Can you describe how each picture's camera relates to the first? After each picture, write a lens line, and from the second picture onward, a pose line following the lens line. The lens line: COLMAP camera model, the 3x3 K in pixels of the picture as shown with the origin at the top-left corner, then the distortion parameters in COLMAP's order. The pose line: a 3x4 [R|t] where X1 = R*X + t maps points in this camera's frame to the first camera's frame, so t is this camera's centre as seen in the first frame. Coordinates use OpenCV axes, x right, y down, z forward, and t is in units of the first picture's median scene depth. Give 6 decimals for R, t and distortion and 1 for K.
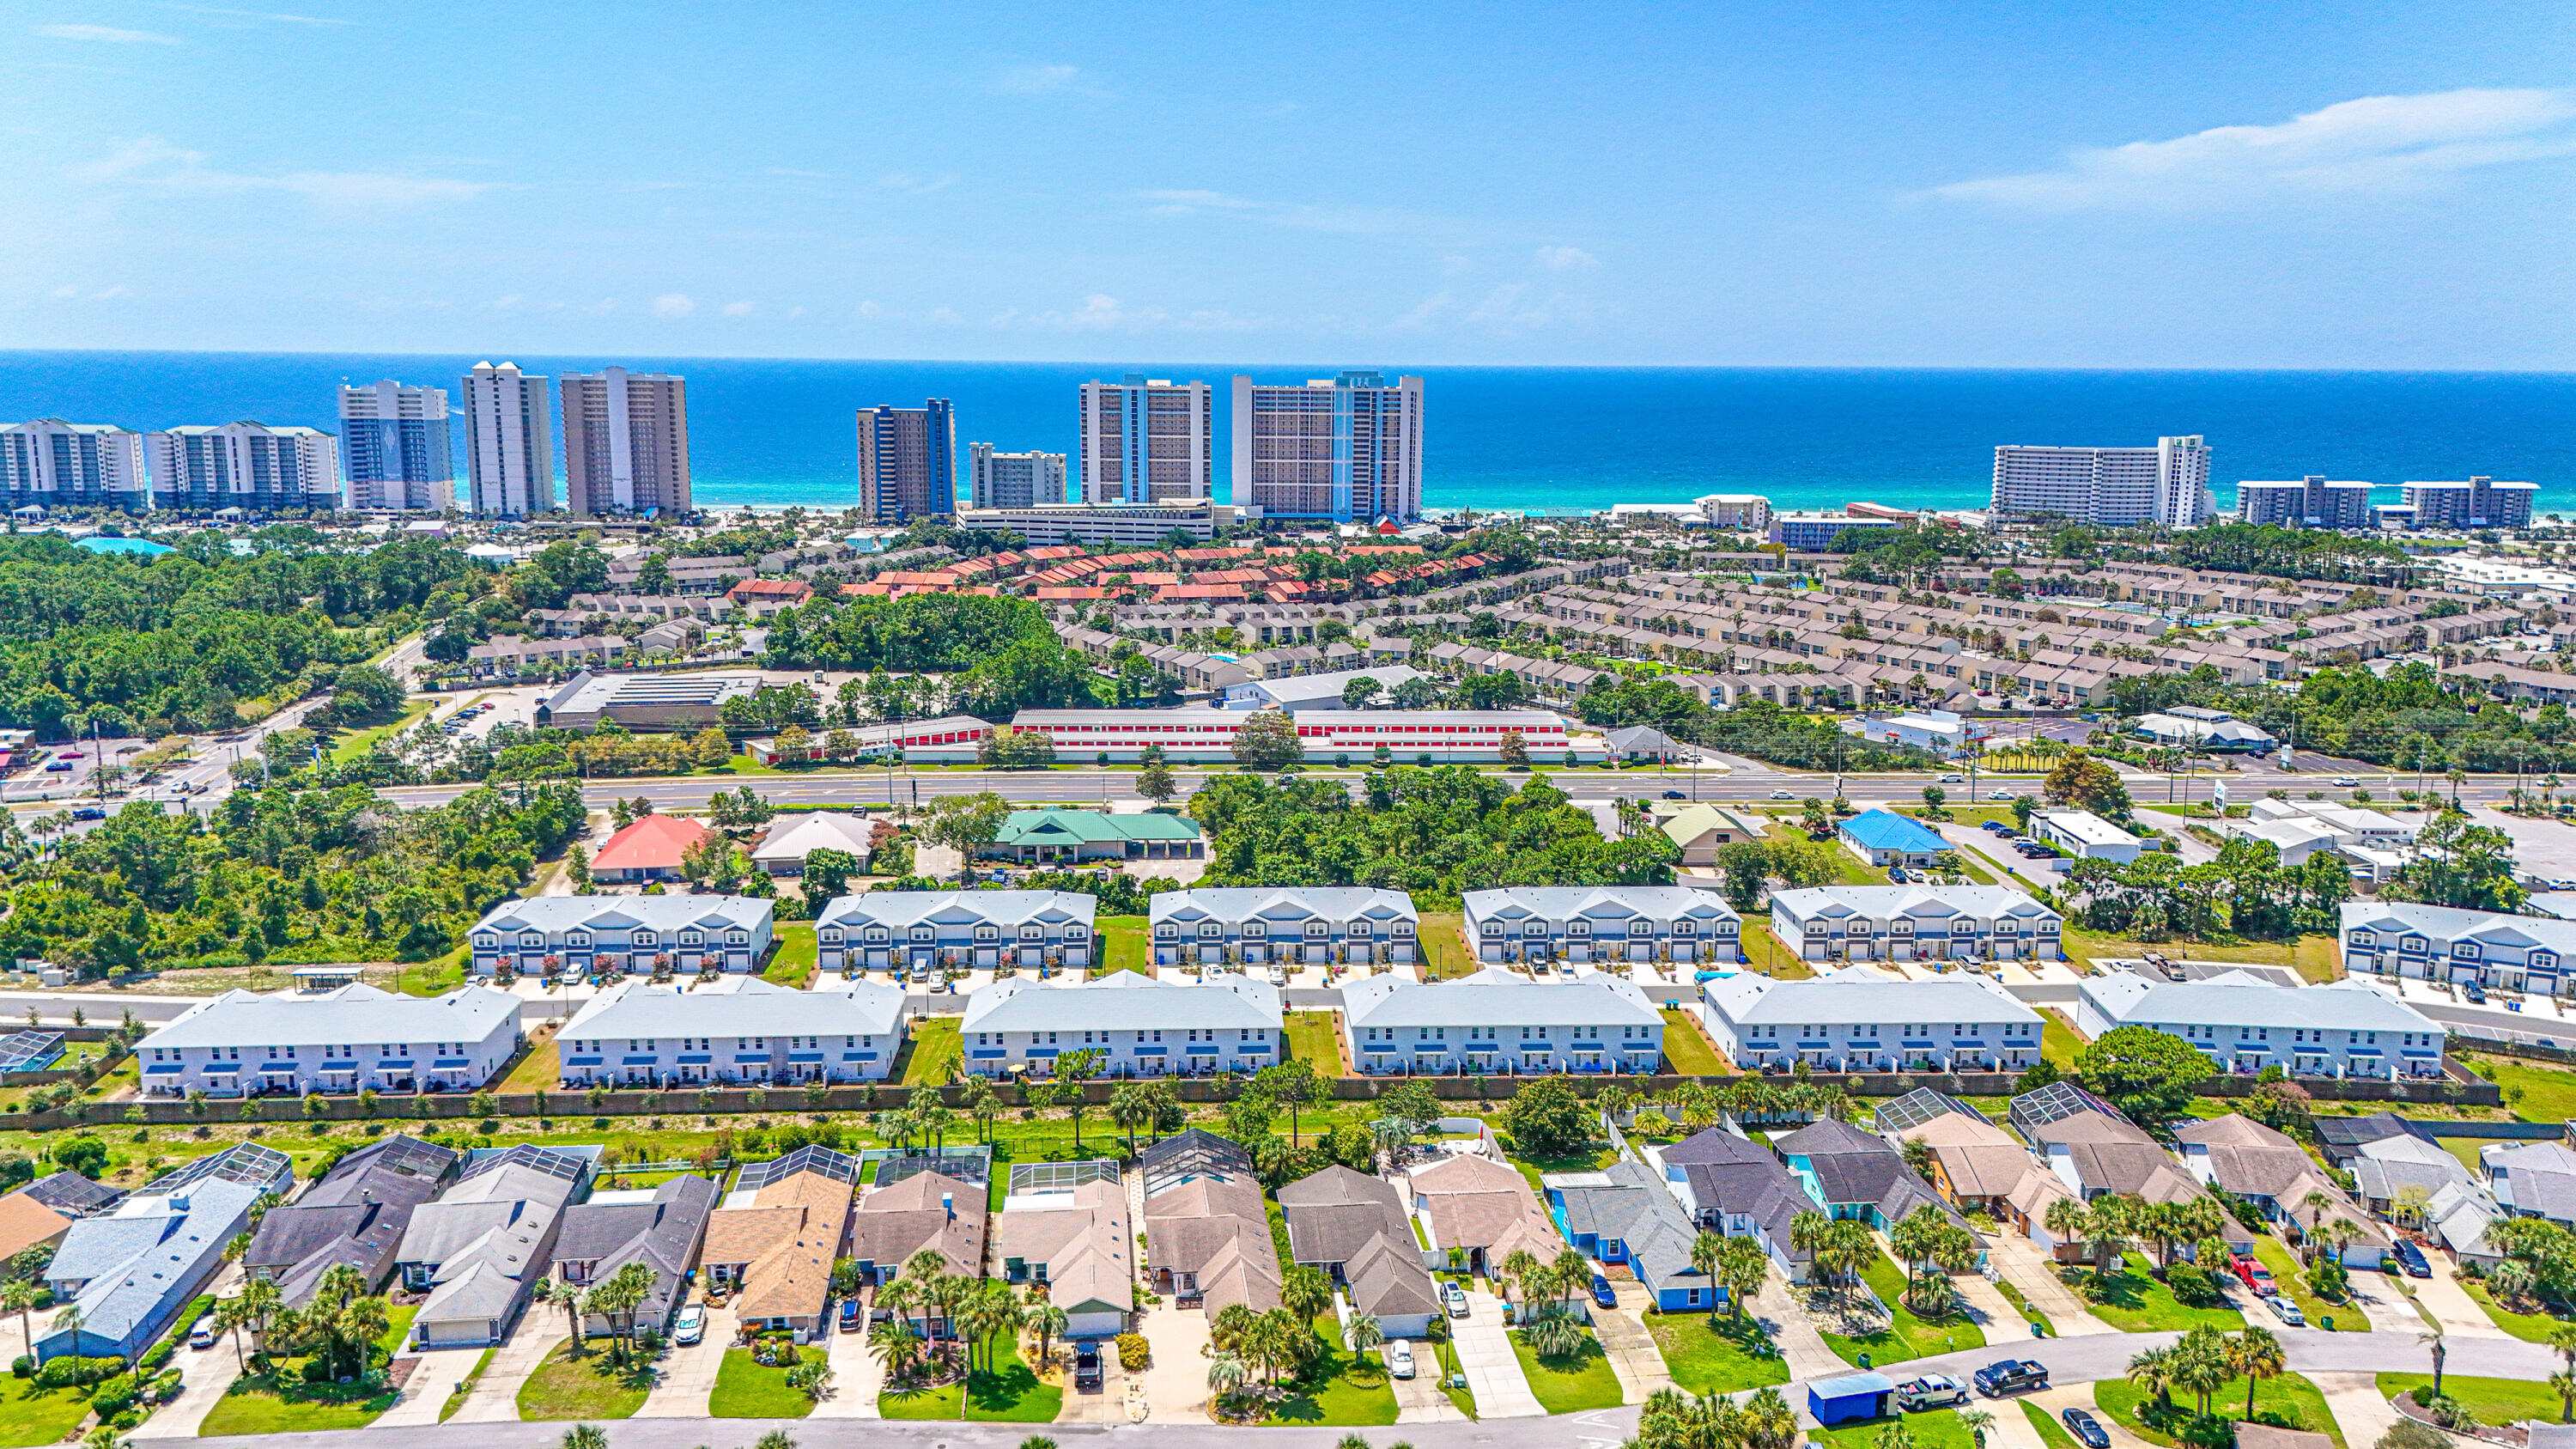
lens RADIAL K [[1886.7, 0, 1291.8], [0, 1886.7, 711.5], [0, 0, 1]] dist [0.066879, -0.051558]
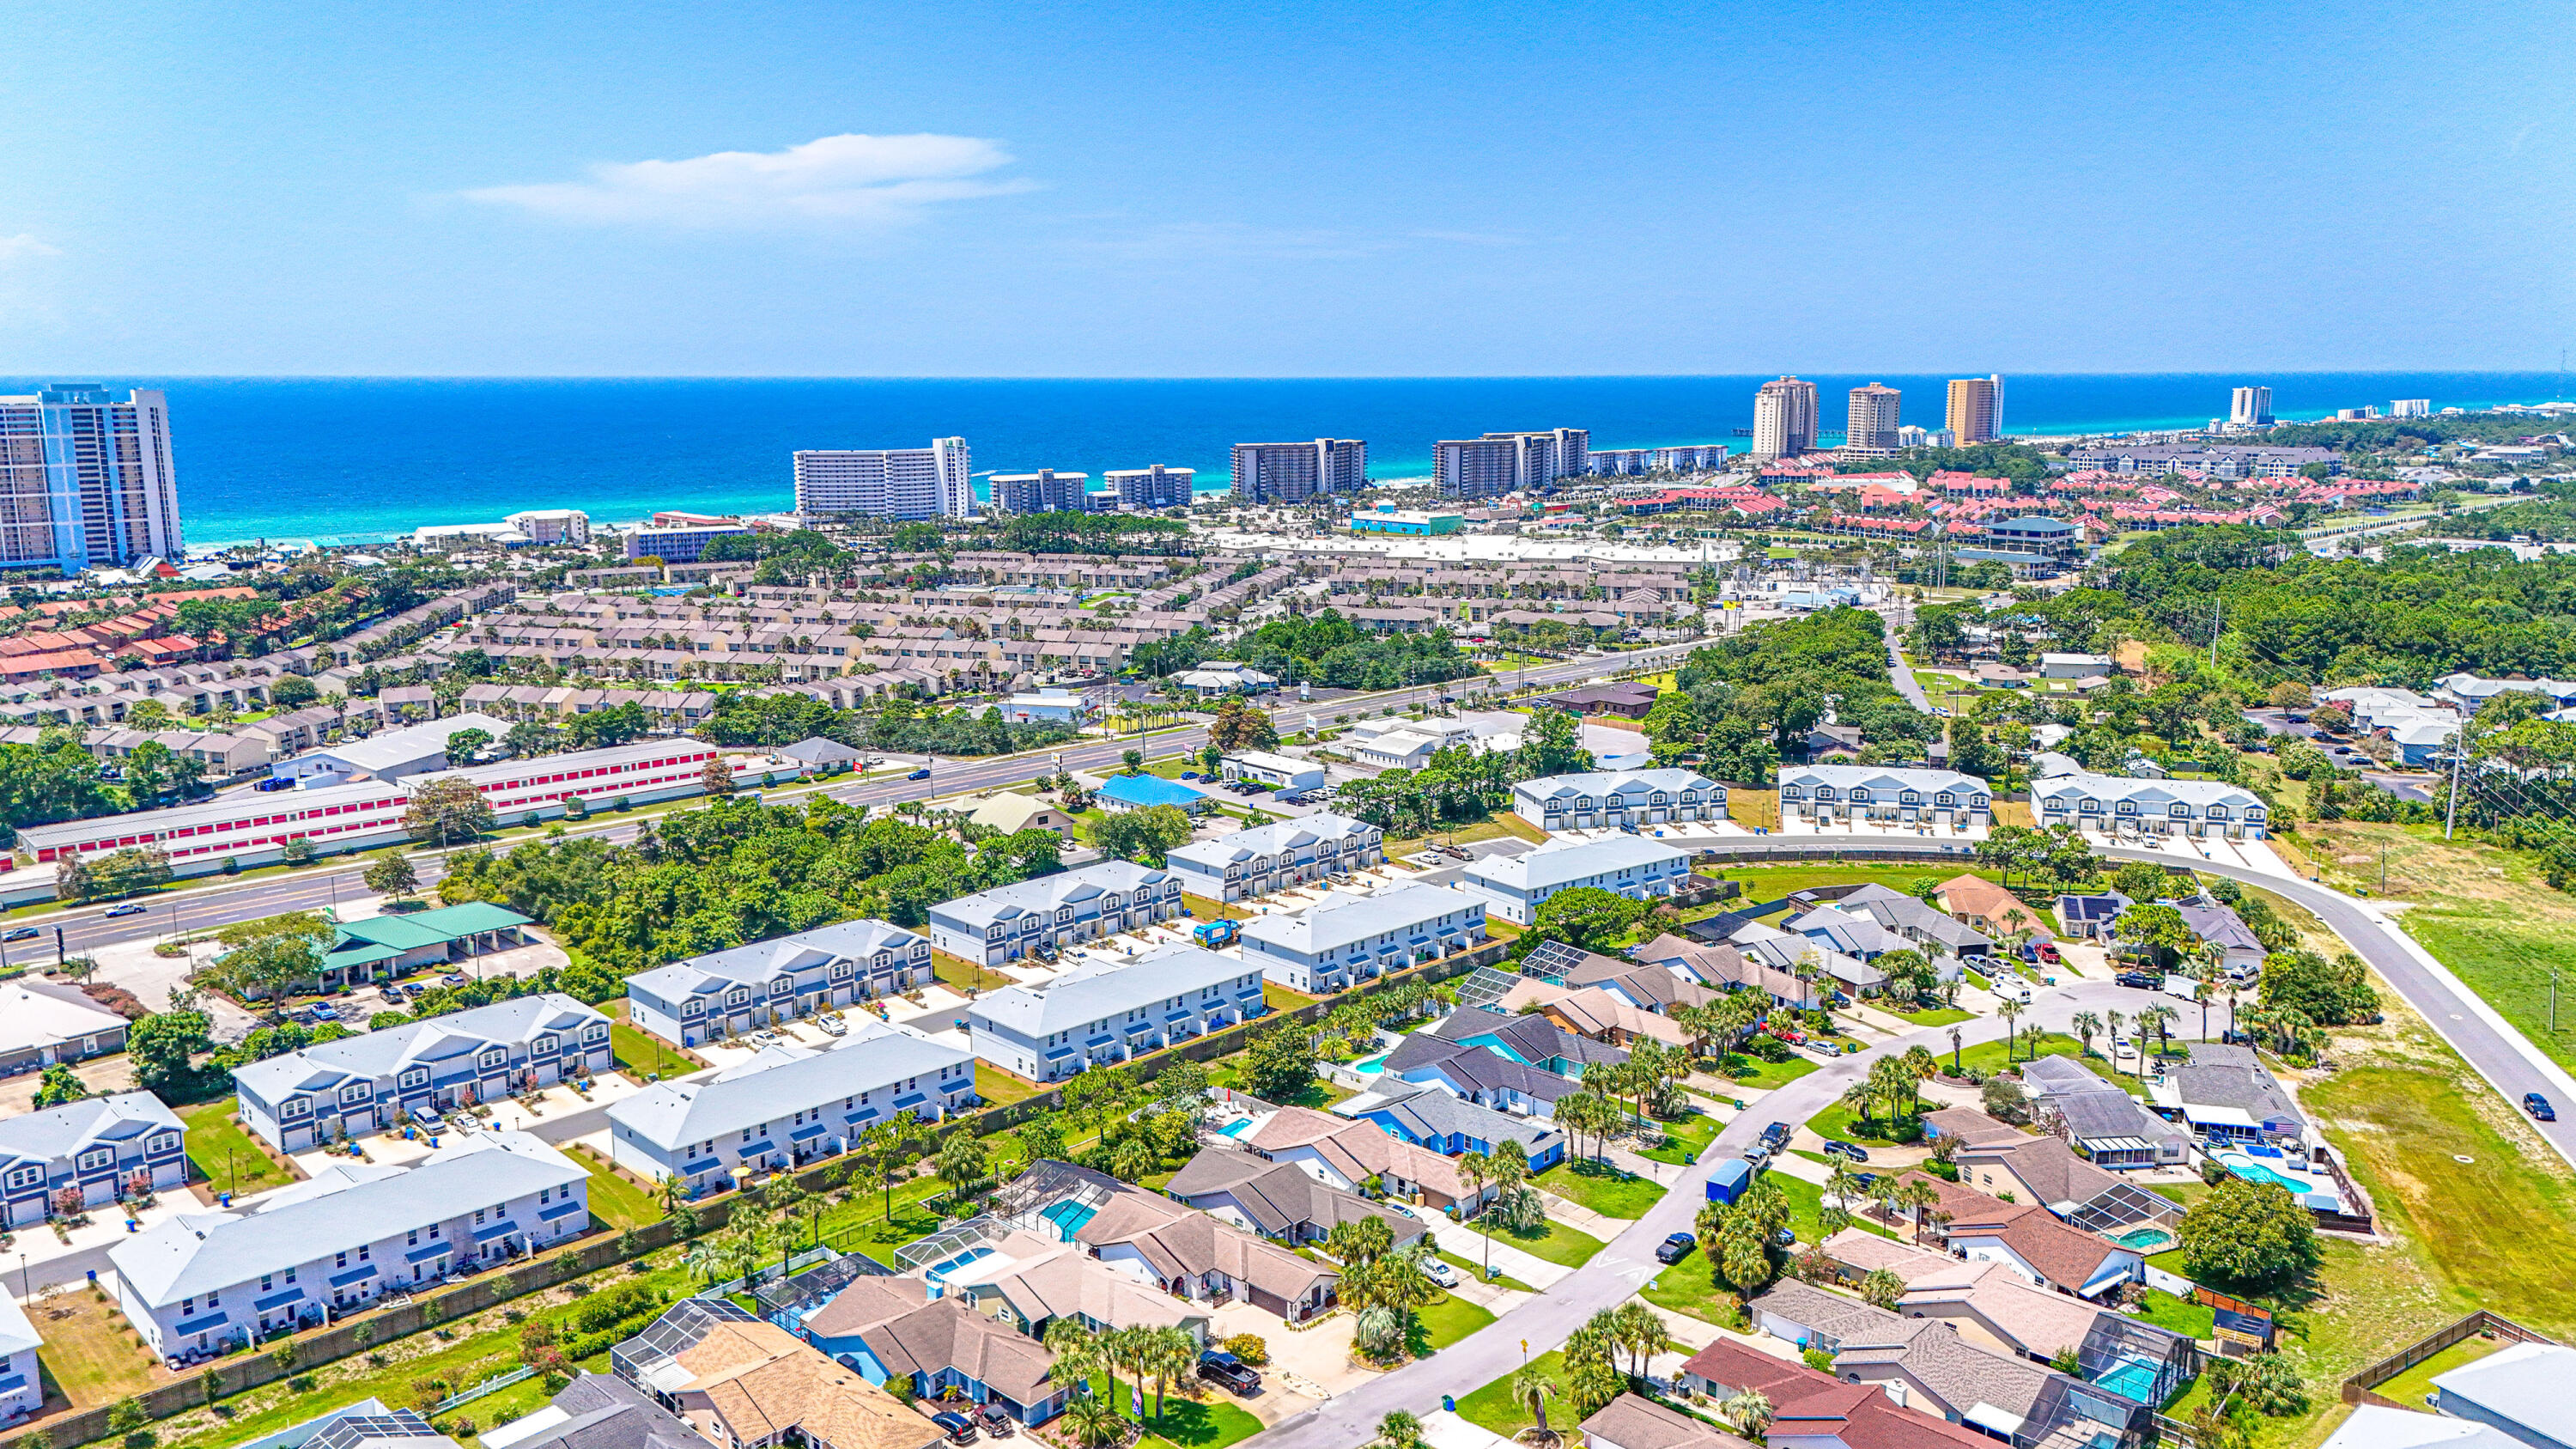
lens RADIAL K [[1886.7, 0, 1285.0], [0, 1886.7, 721.1], [0, 0, 1]] dist [0.066879, -0.051558]
pose [[0.760052, -0.129853, 0.636757, -0.432397], [0.129165, 0.990470, 0.047810, -0.028076], [-0.636897, 0.045909, 0.769581, 0.118282]]
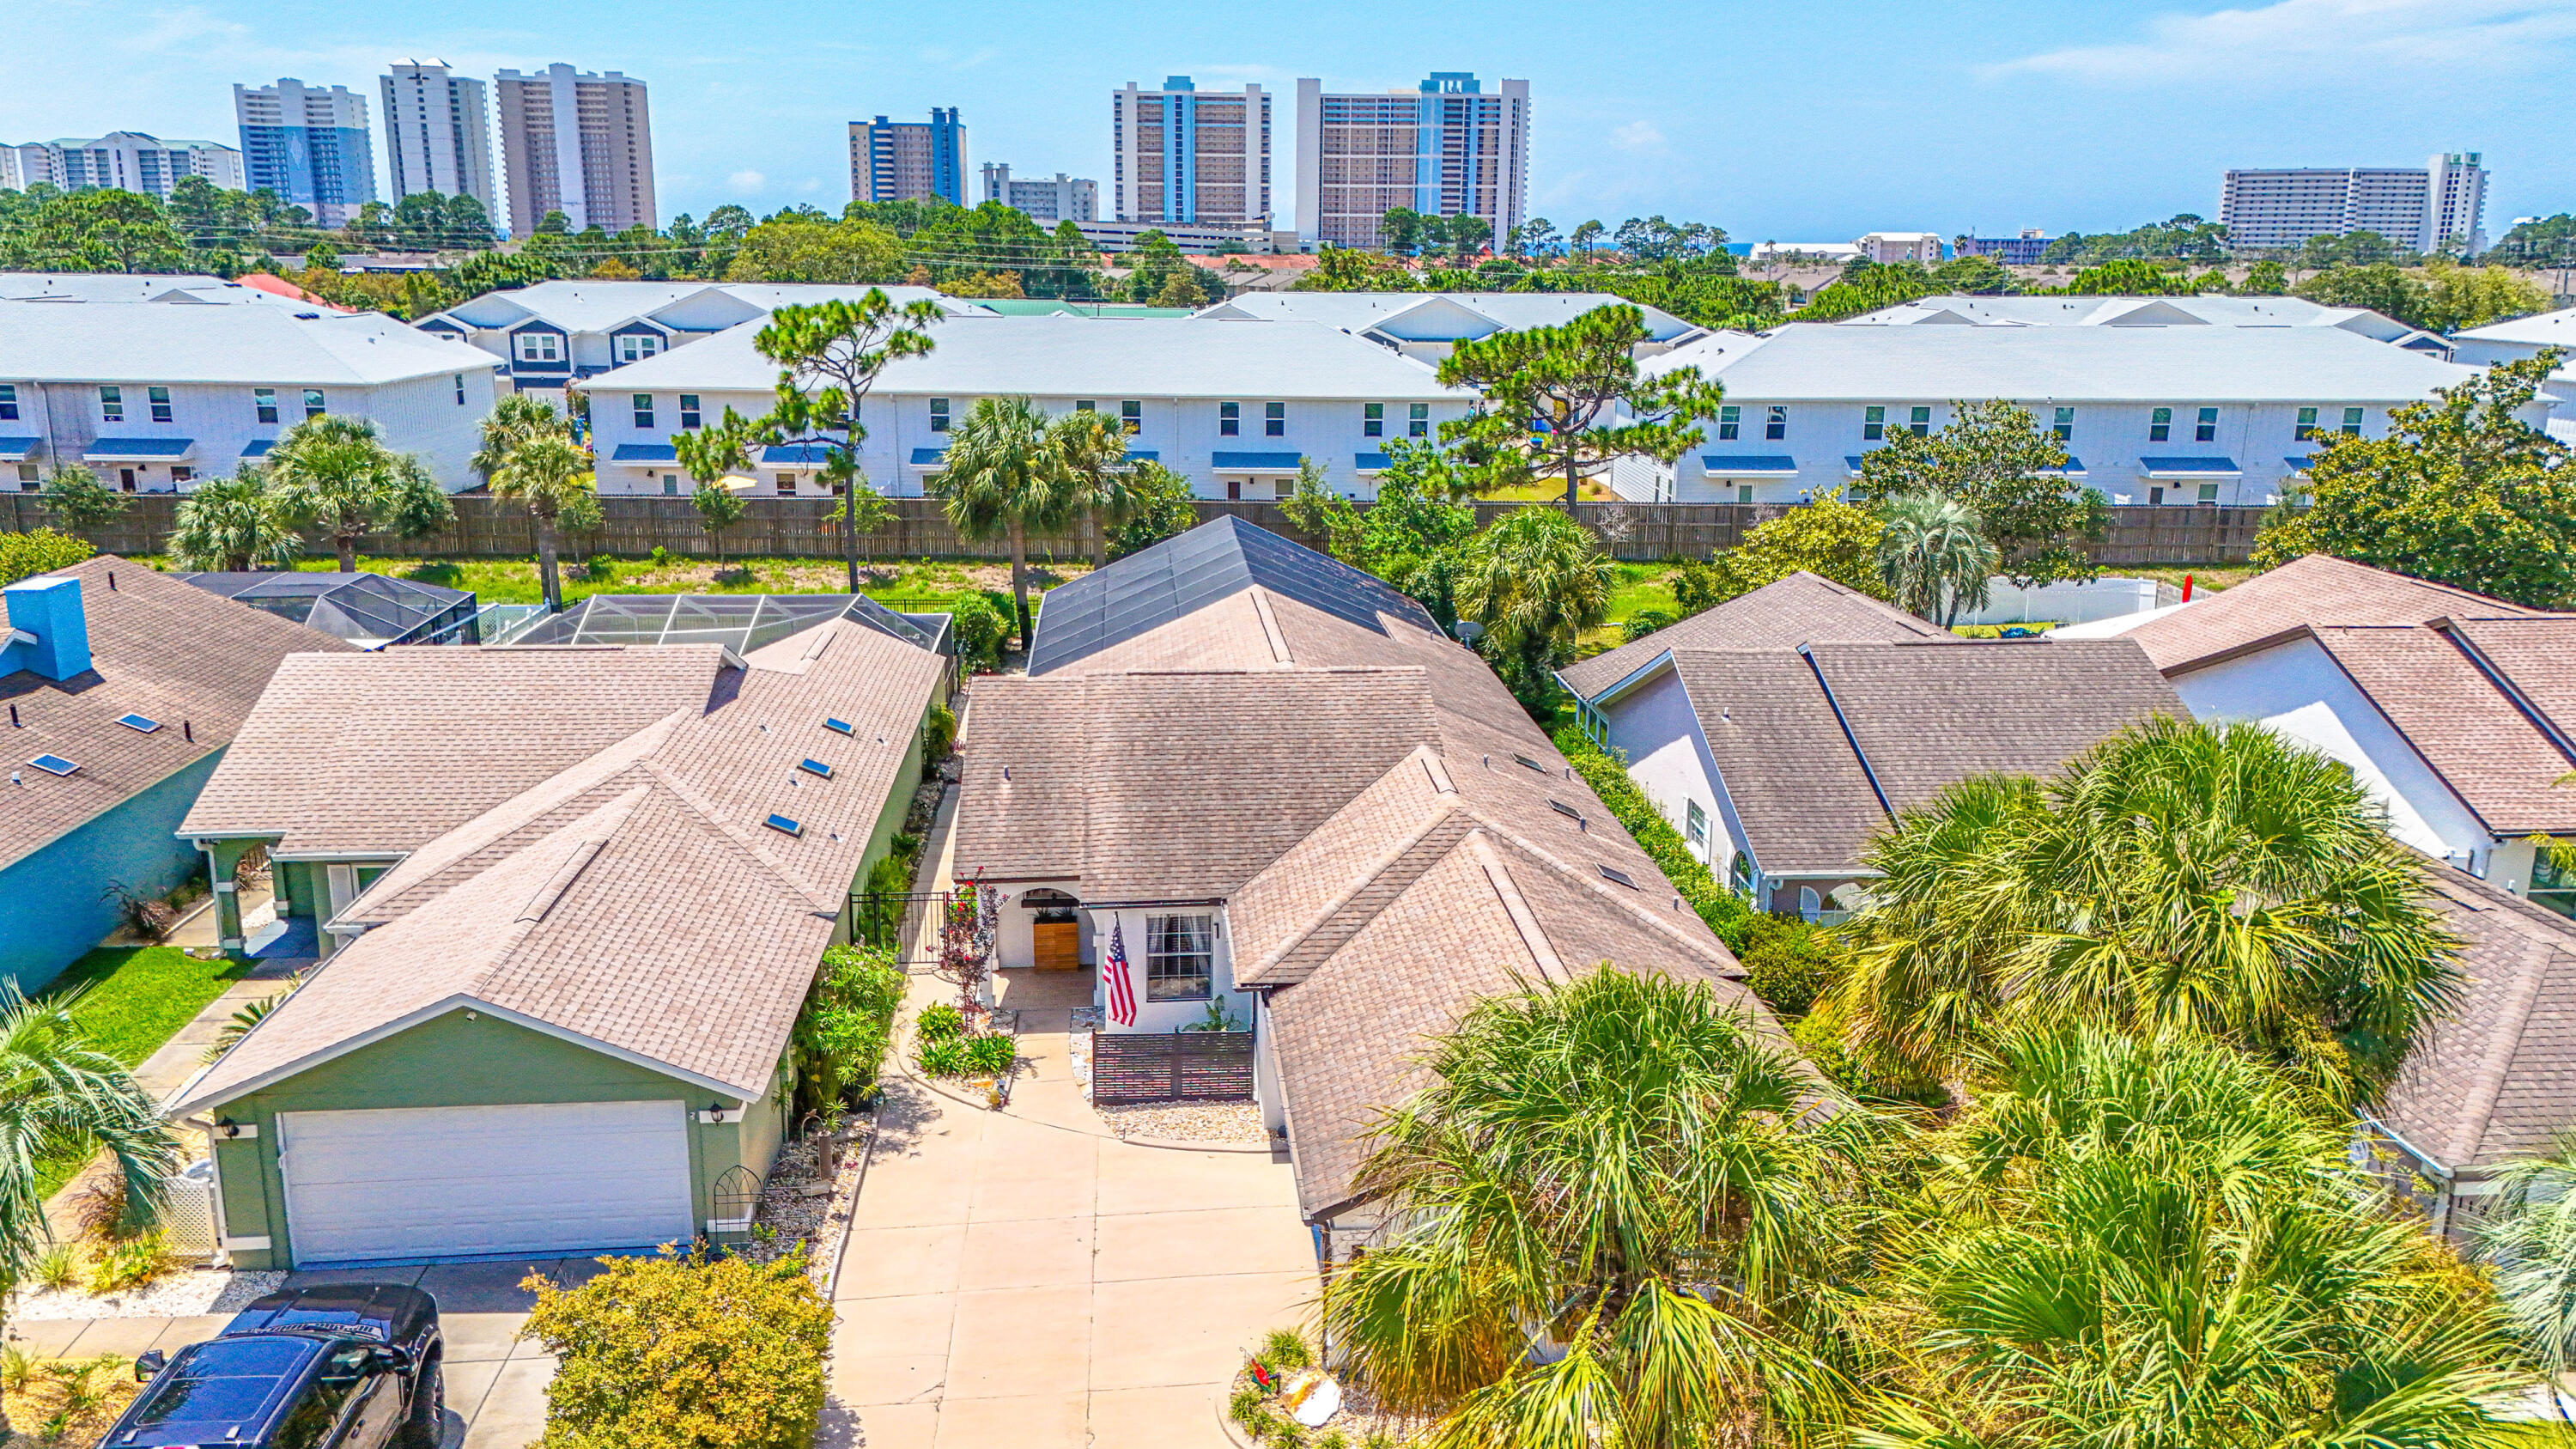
lens RADIAL K [[1886.7, 0, 1288.7], [0, 1886.7, 729.8], [0, 0, 1]] dist [0.066879, -0.051558]
pose [[0.999491, 0.009589, -0.030413, -0.026411], [-0.007429, 0.997493, 0.070372, 0.182062], [0.031011, -0.070110, 0.997057, 0.564587]]
